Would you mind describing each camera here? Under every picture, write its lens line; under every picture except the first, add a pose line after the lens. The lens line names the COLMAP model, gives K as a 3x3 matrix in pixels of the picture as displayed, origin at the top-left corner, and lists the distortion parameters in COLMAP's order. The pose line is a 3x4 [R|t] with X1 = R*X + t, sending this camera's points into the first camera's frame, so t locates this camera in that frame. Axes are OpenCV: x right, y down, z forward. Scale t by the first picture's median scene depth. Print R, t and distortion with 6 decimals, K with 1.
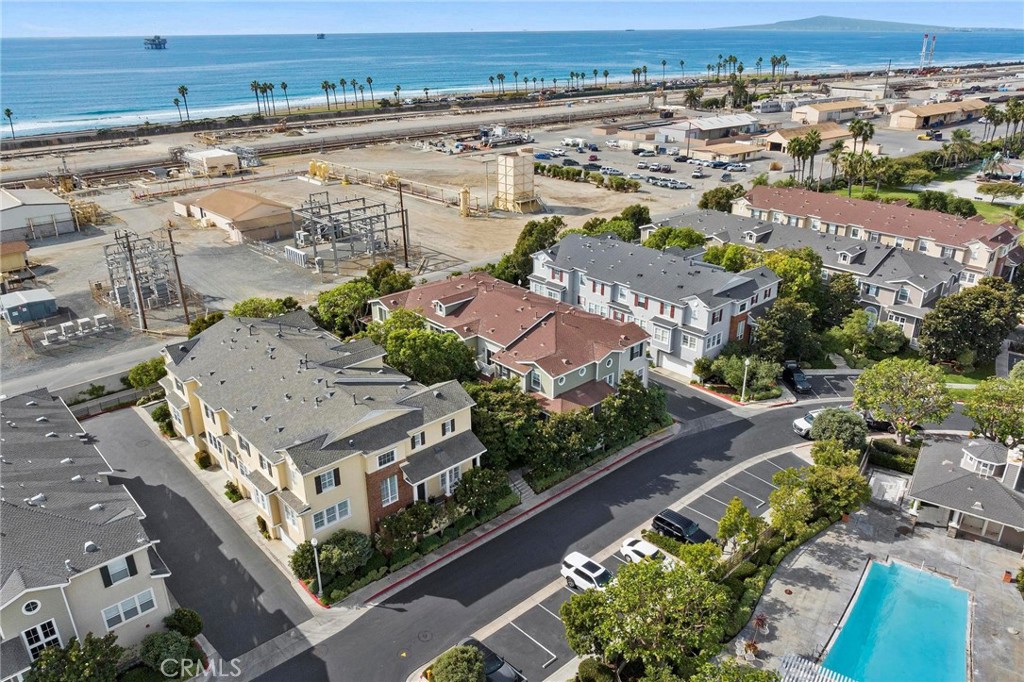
lens RADIAL K [[736.0, 0, 512.0], [0, 736.0, 341.0], [0, 0, 1]] dist [-0.038598, -0.002080]
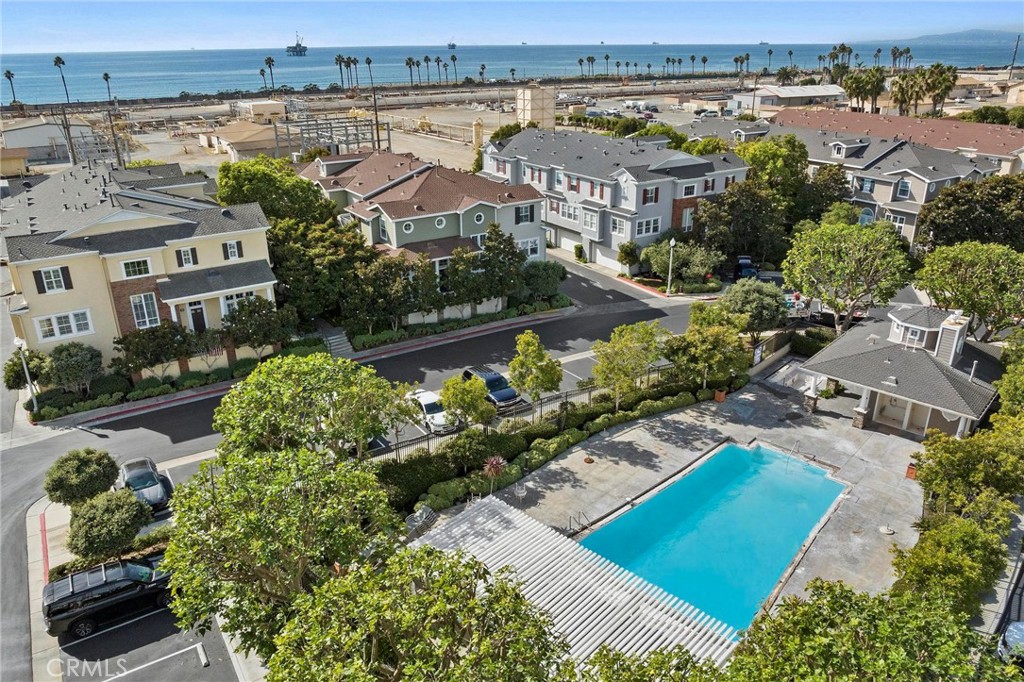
lens RADIAL K [[729.1, 0, 512.0], [0, 729.1, 341.0], [0, 0, 1]] dist [-0.041915, 0.005284]
pose [[0.986053, 0.059716, -0.155347, 0.260367], [-0.061910, 0.998038, -0.009323, 0.148575], [0.154486, 0.018811, 0.987816, 0.159370]]
